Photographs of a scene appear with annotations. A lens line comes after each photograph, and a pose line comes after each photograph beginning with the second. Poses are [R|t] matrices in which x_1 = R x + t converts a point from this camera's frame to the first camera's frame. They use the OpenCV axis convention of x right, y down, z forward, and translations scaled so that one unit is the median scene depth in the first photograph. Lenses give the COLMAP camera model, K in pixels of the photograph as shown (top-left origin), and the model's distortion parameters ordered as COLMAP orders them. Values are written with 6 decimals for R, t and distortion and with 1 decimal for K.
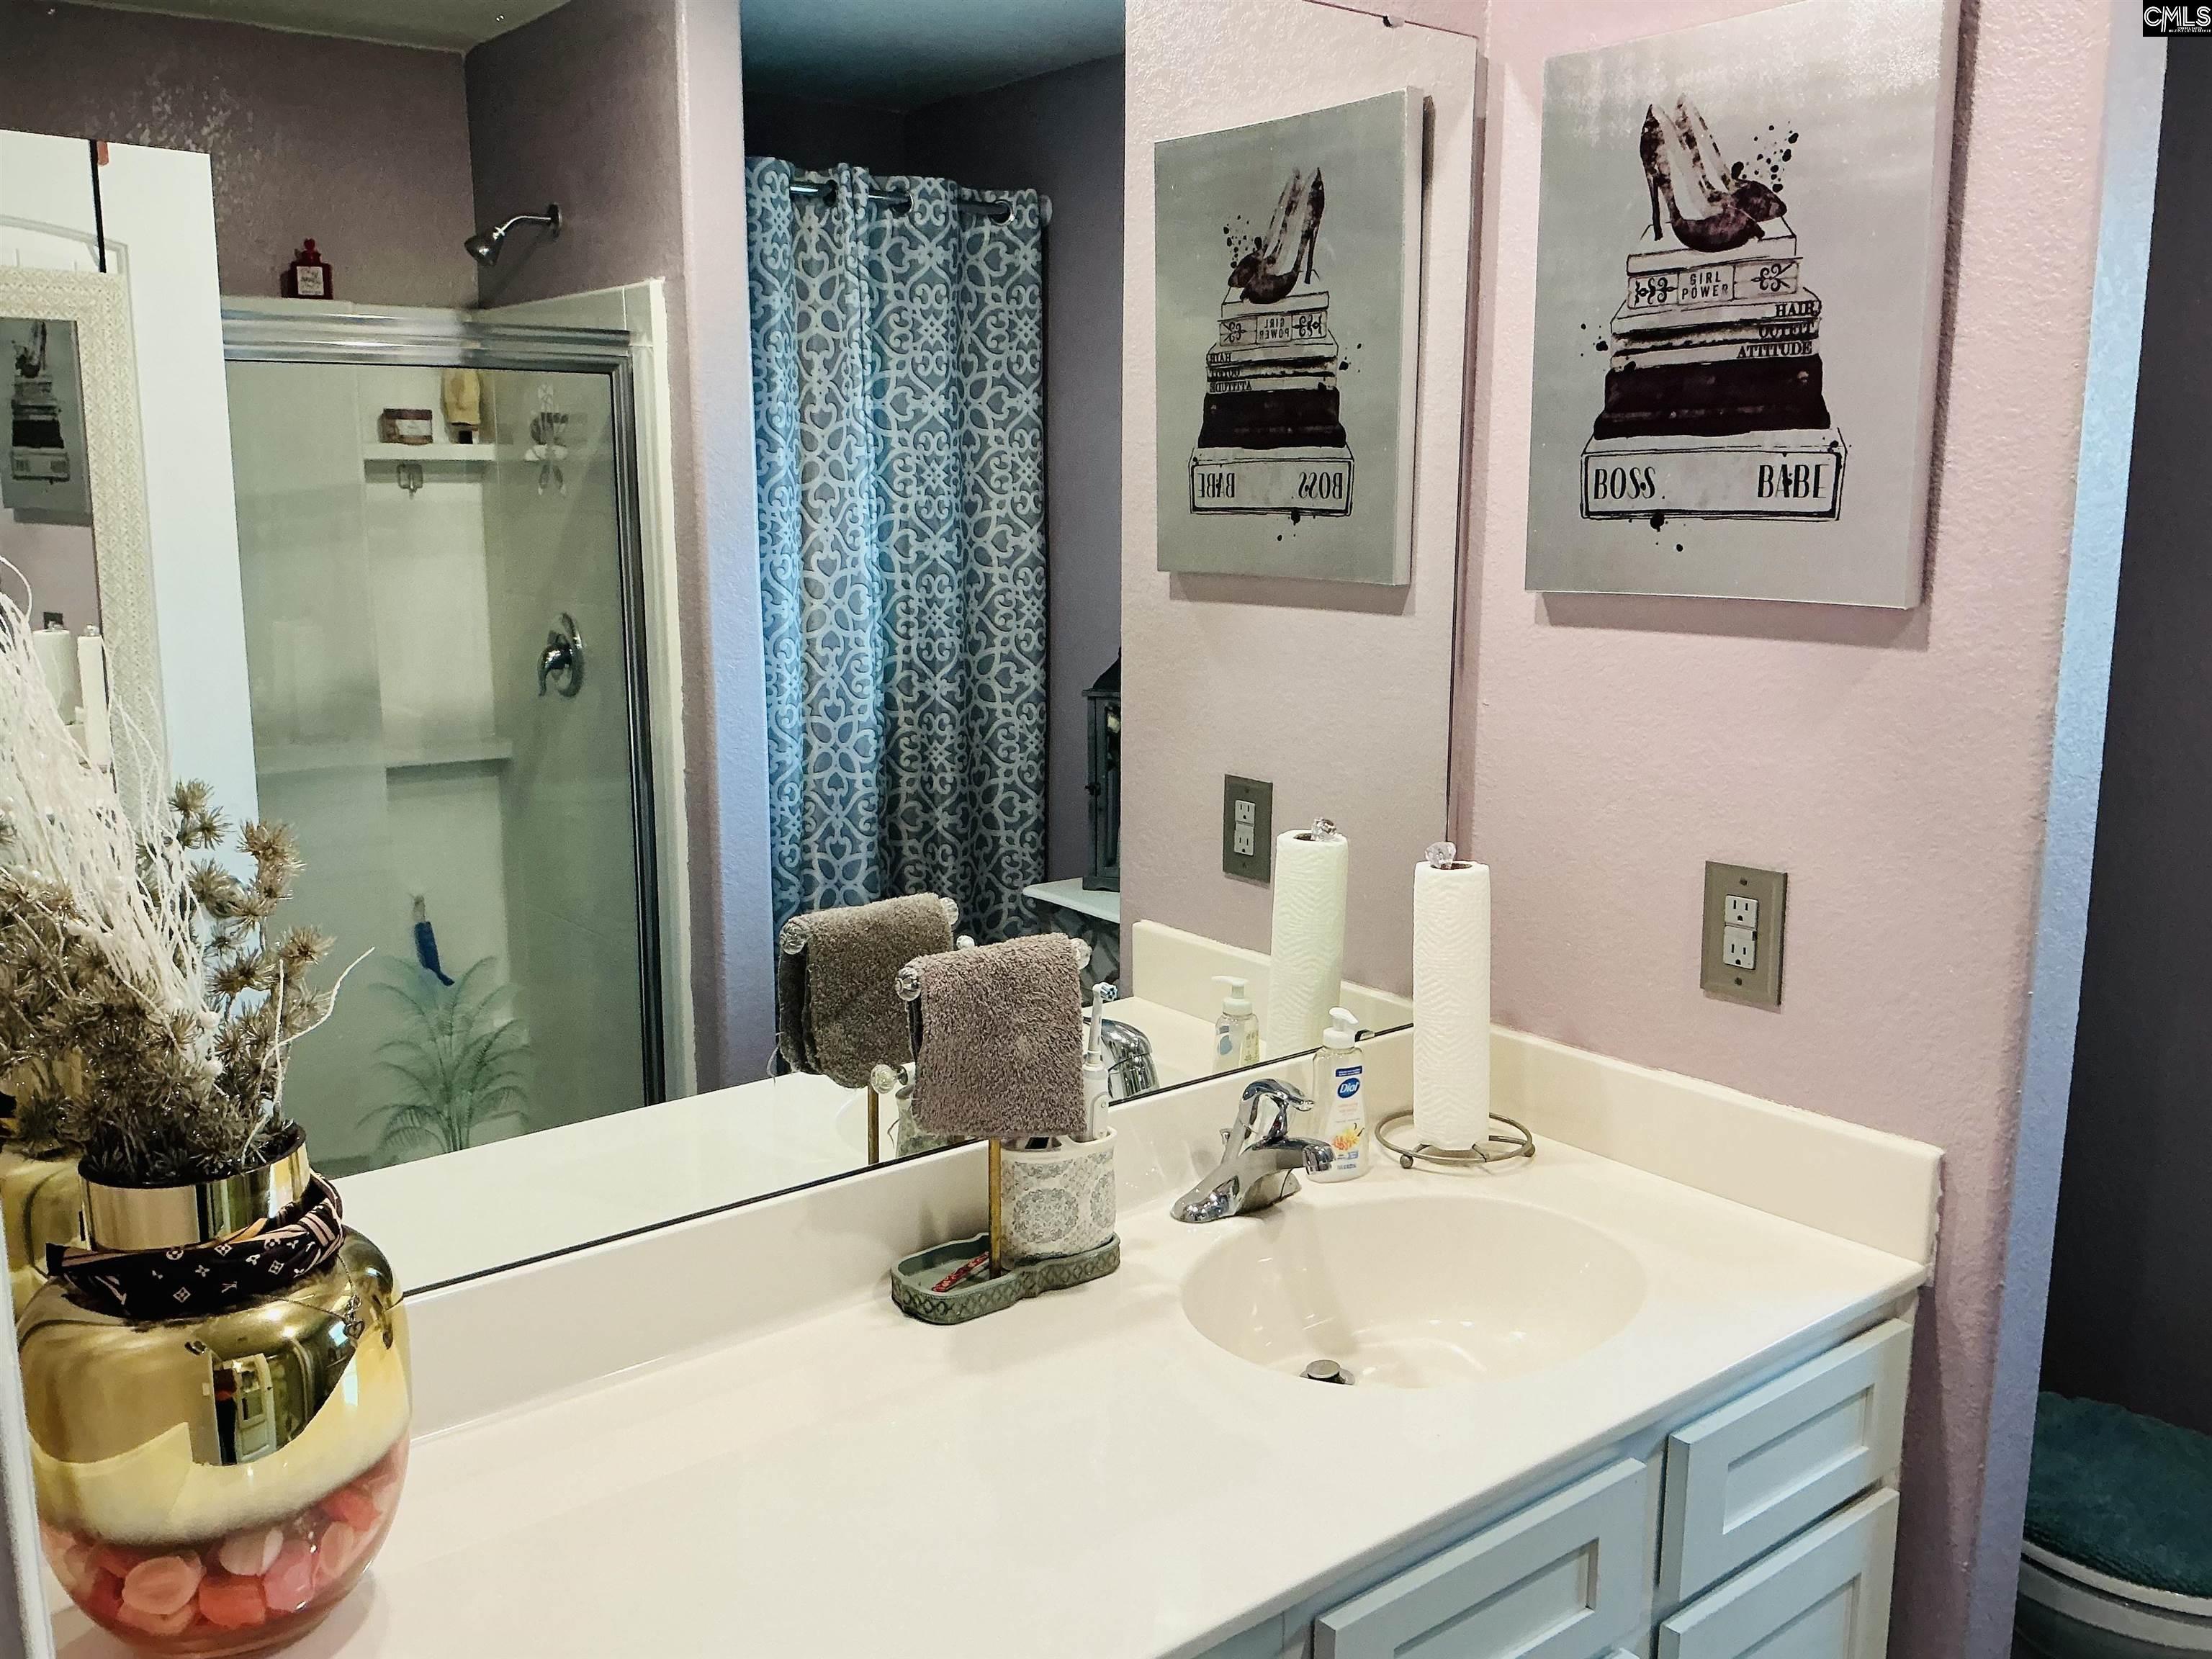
lens RADIAL K [[1849.2, 0, 1077.6], [0, 1849.2, 851.4], [0, 0, 1]] dist [0.095936, -0.179612]
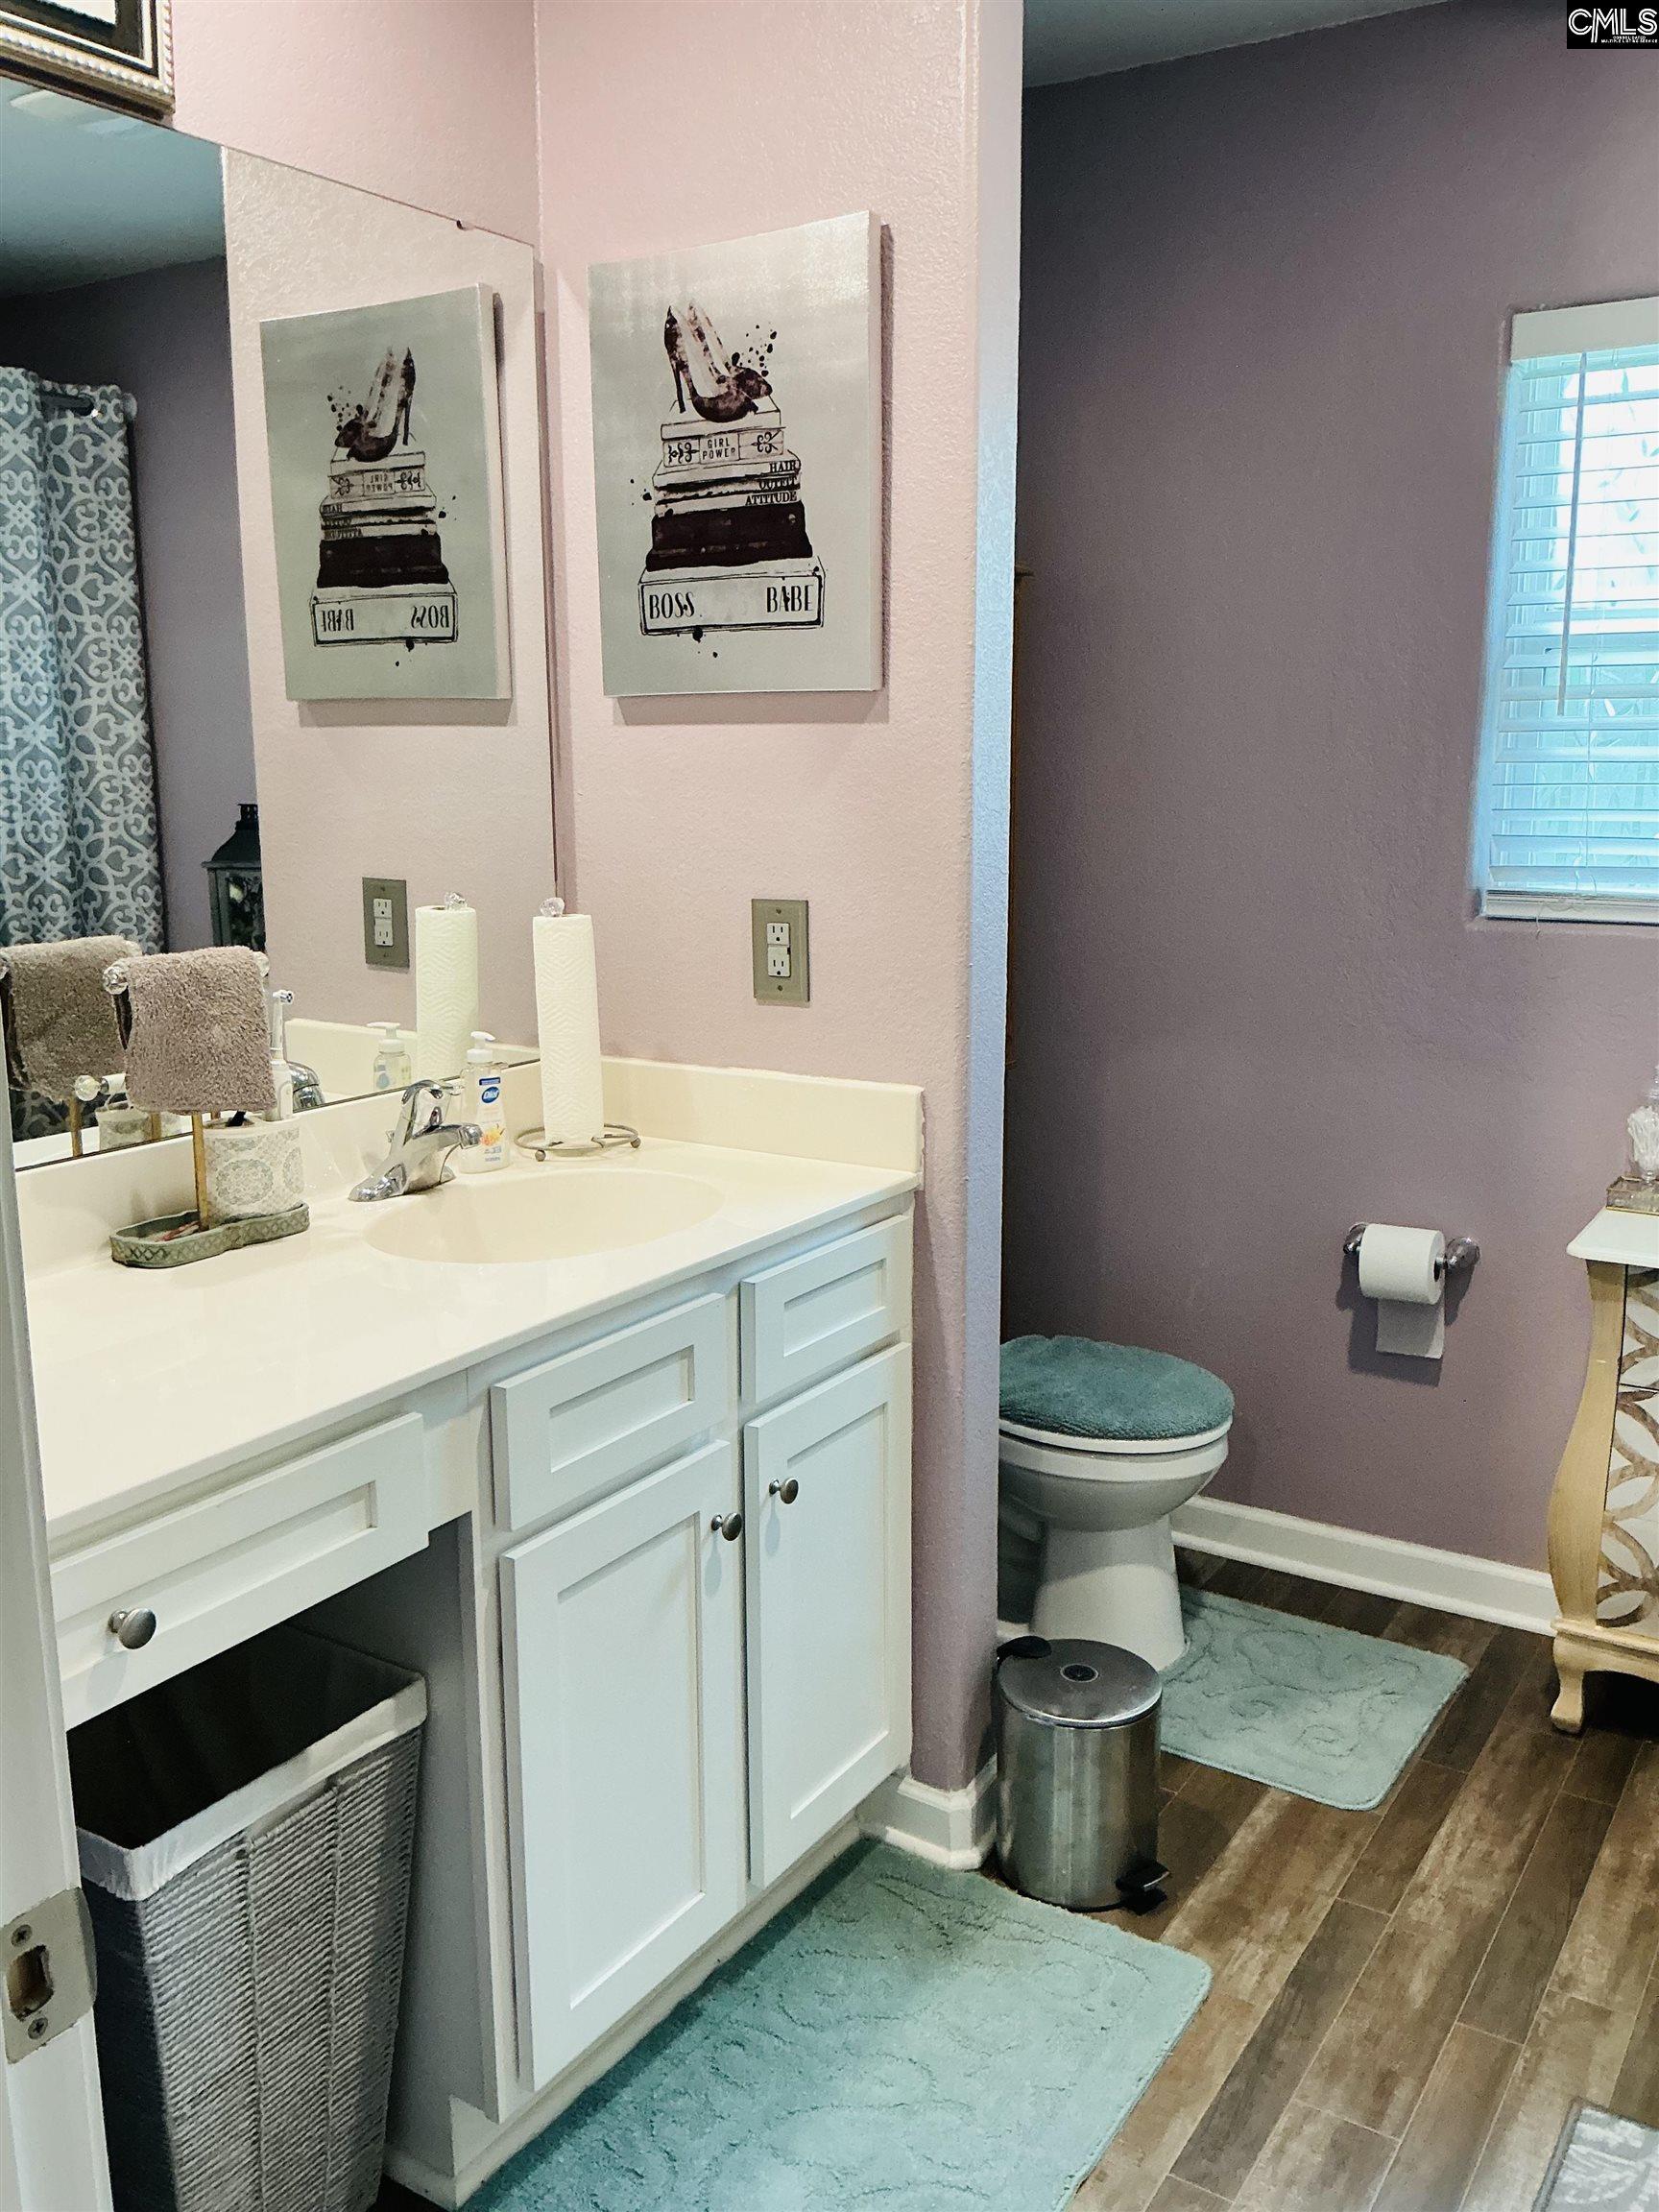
lens RADIAL K [[1849.2, 0, 817.6], [0, 1849.2, 1117.2], [0, 0, 1]] dist [0.095936, -0.179612]
pose [[0.942422, -0.062406, 0.328552, -0.055989], [0.062500, 0.997992, 0.010284, 0.149554], [-0.328534, 0.010843, 0.944430, -0.242321]]
